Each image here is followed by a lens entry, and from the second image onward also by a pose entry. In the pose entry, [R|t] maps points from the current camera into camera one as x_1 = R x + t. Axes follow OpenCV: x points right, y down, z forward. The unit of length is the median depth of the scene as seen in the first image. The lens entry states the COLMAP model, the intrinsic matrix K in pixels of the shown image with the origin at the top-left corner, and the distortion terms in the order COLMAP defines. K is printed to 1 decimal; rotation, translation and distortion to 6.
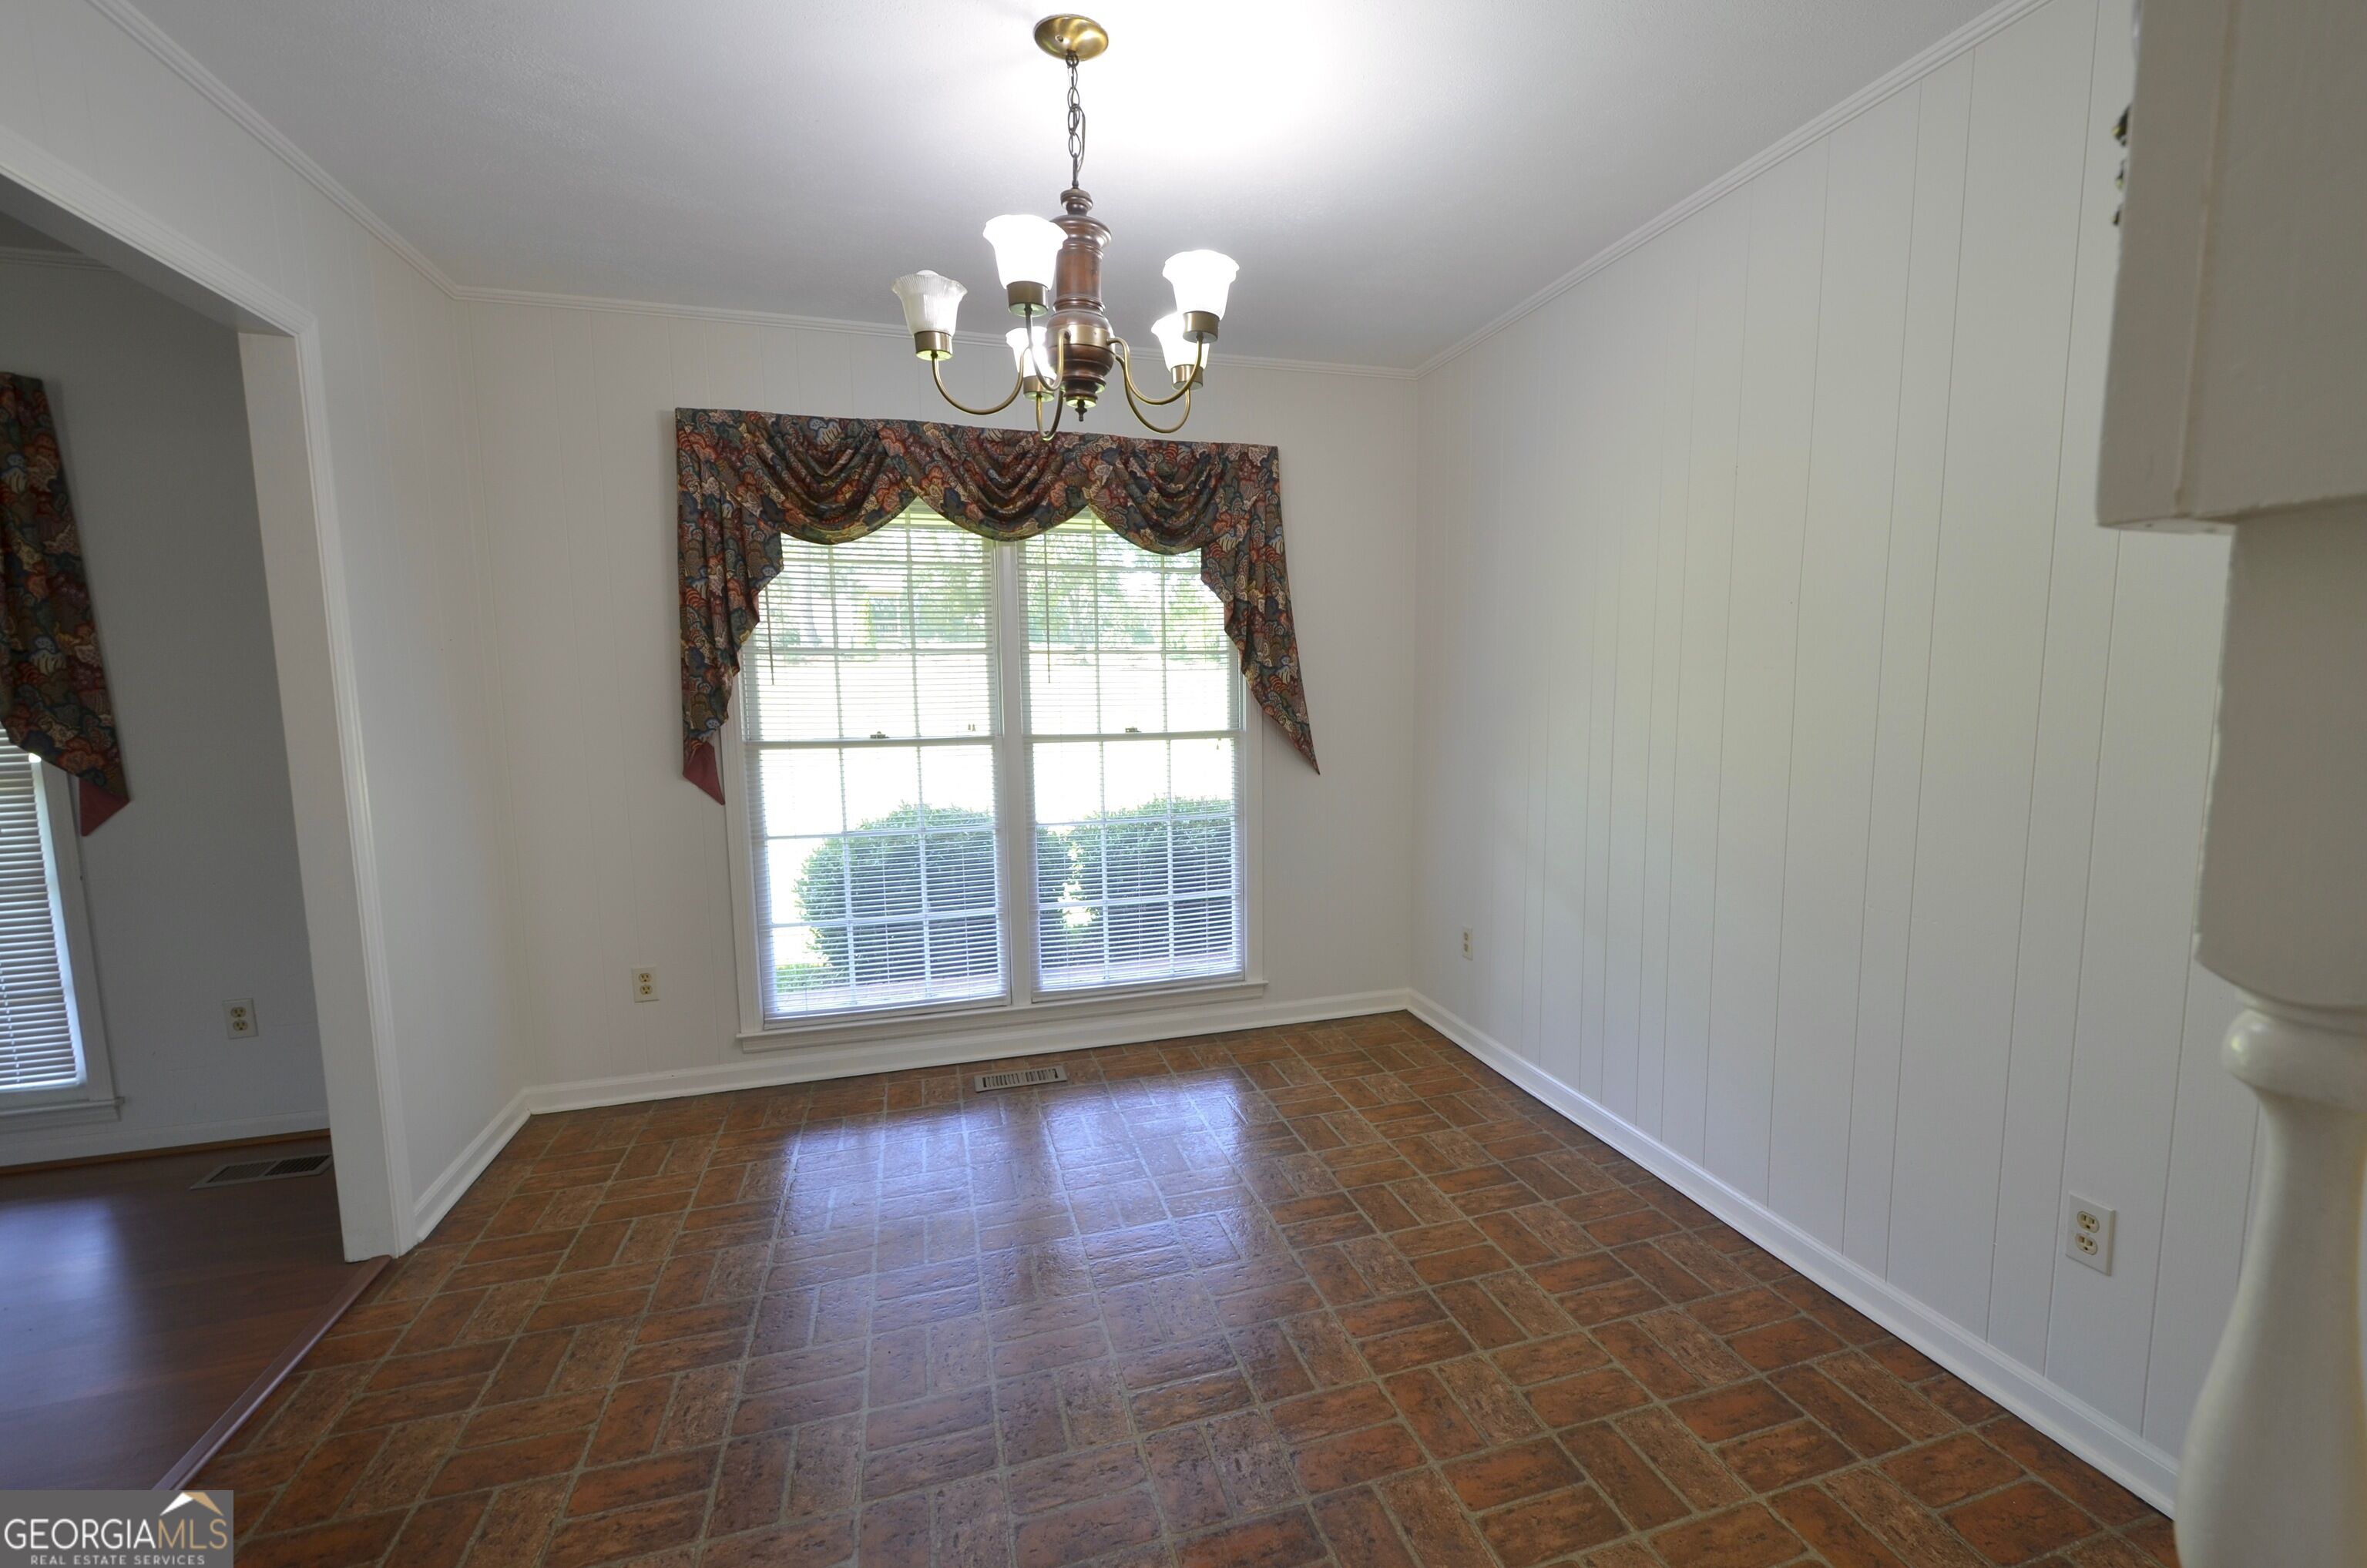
lens RADIAL K [[1038.7, 0, 1263.8], [0, 1038.7, 793.0], [0, 0, 1]] dist [0.030008, -0.000062]
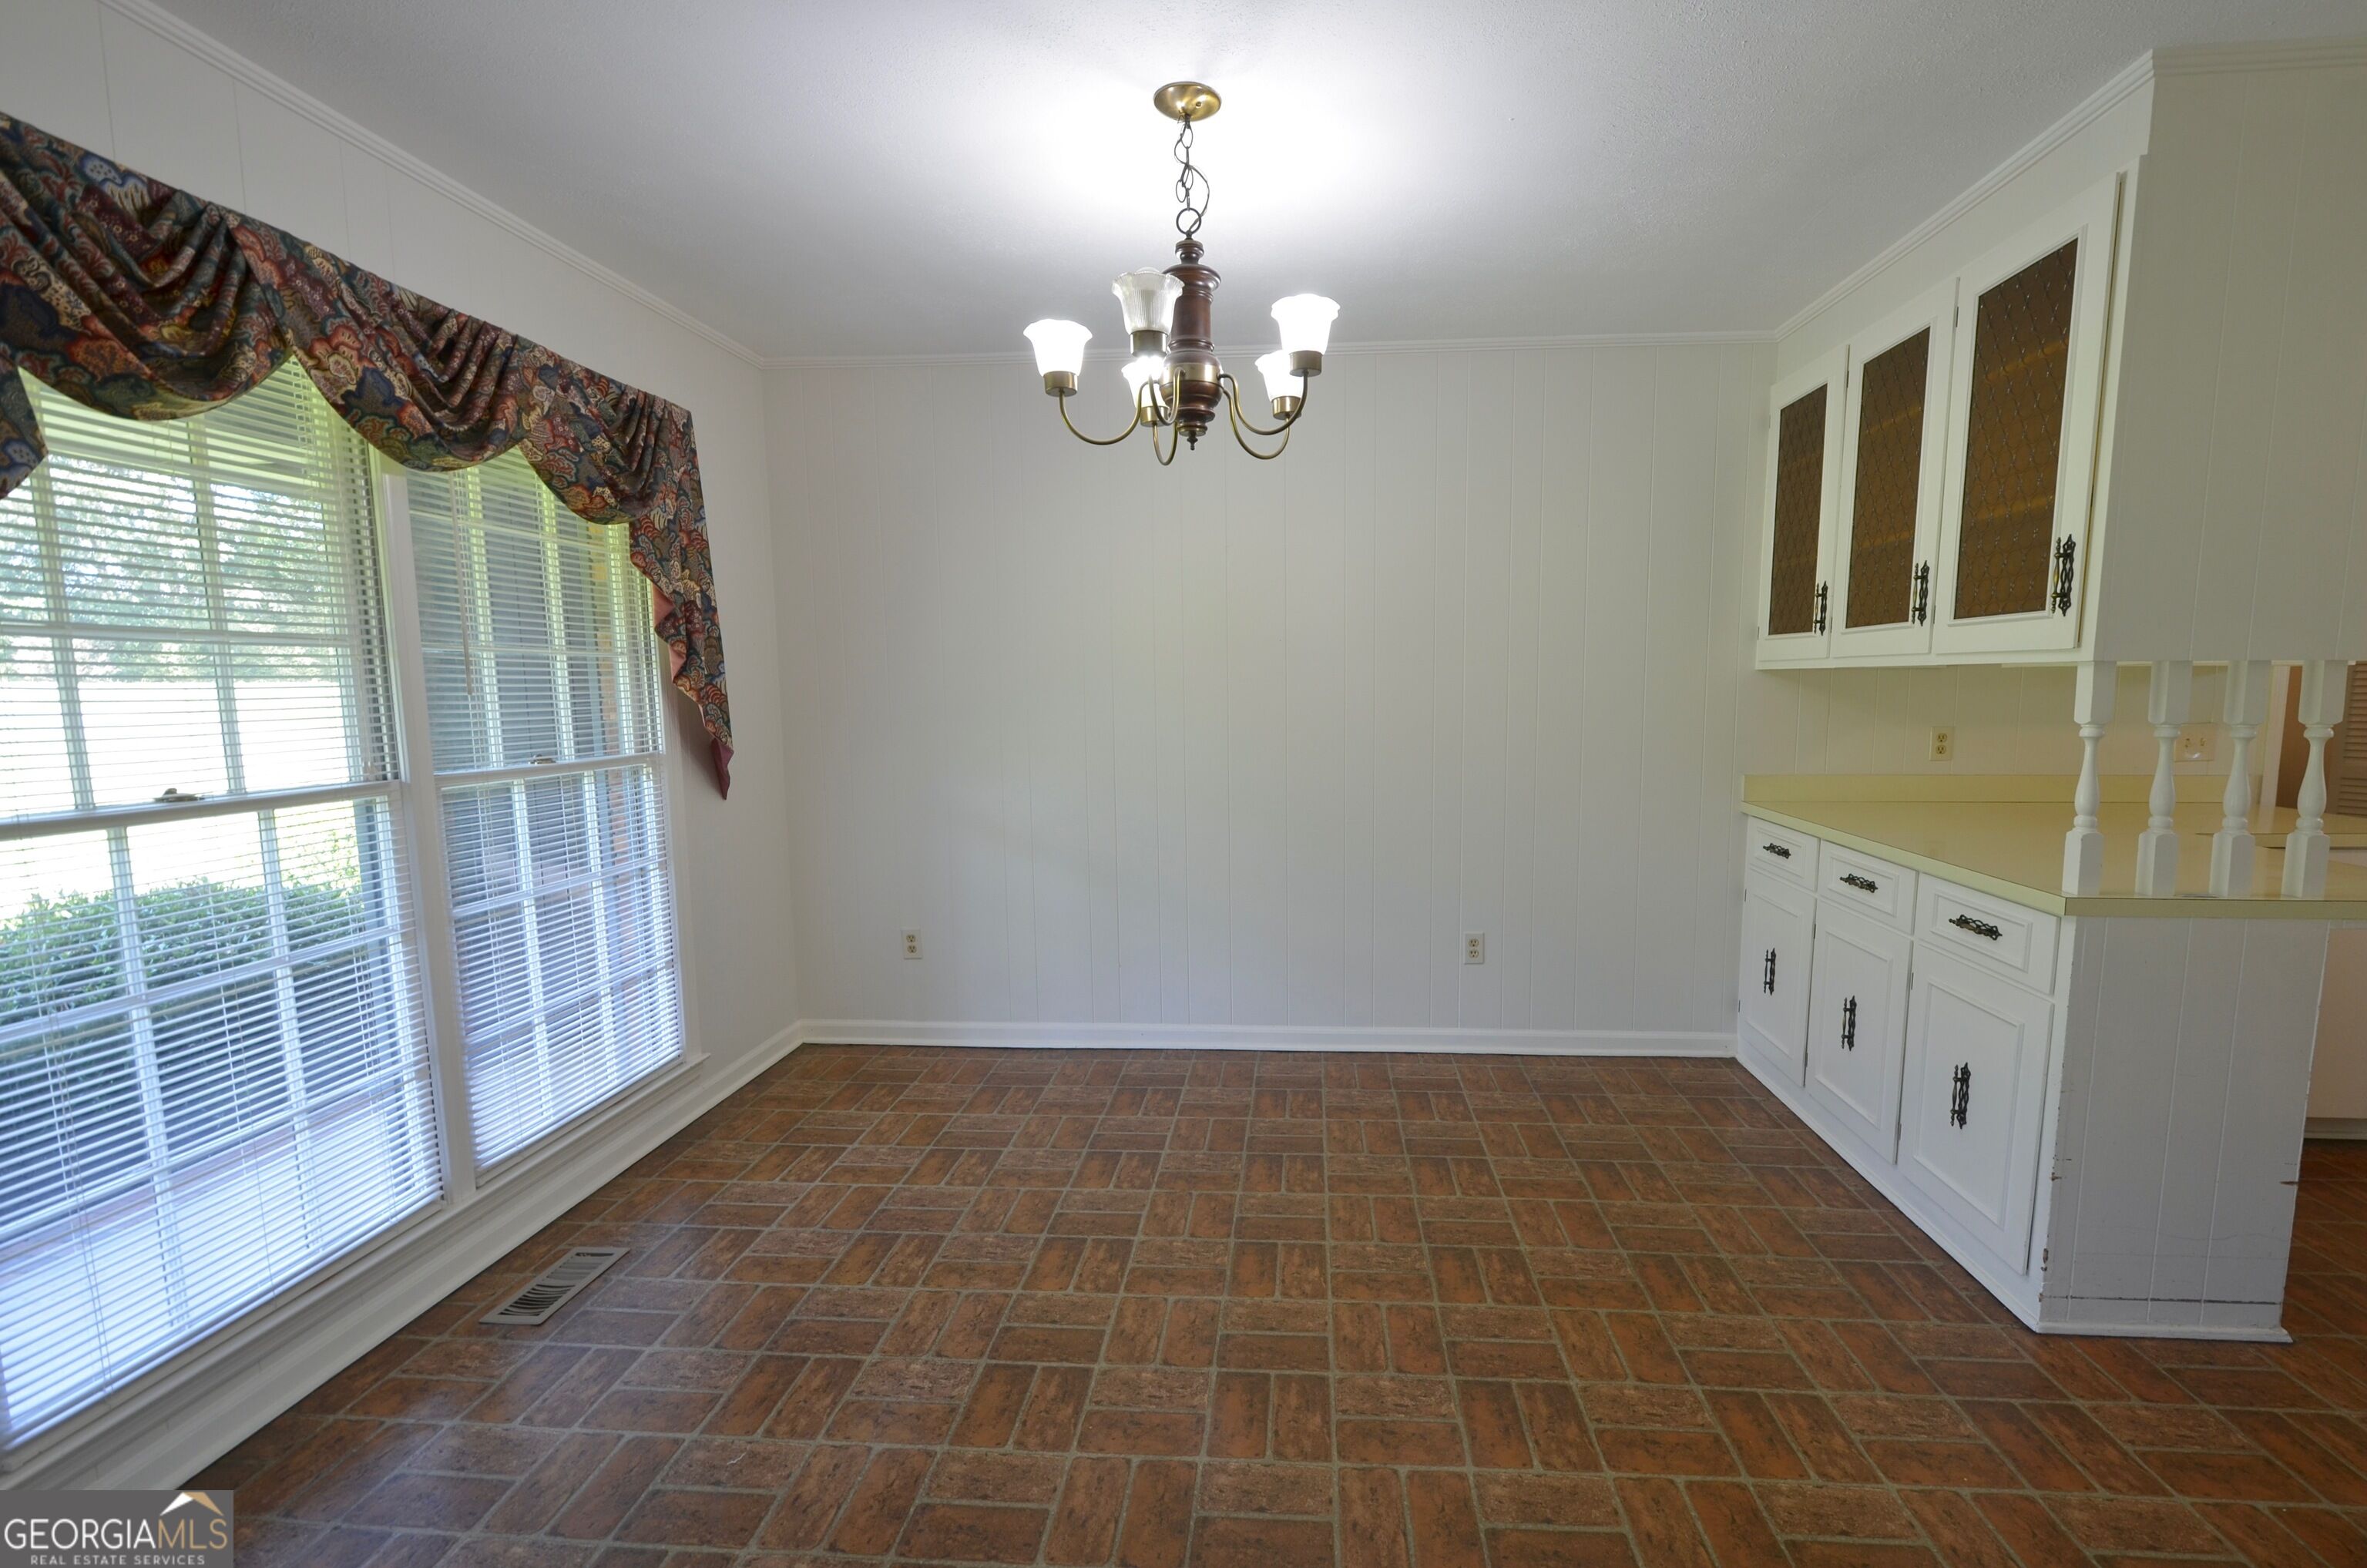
lens RADIAL K [[1018.7, 0, 1247.3], [0, 1018.7, 802.2], [0, 0, 1]] dist [-0.000712, -0.000007]
pose [[0.384150, -0.101646, 0.917658, -0.638063], [0.108813, 0.991979, 0.064327, -0.026857], [-0.916836, 0.075142, 0.392129, 0.312337]]
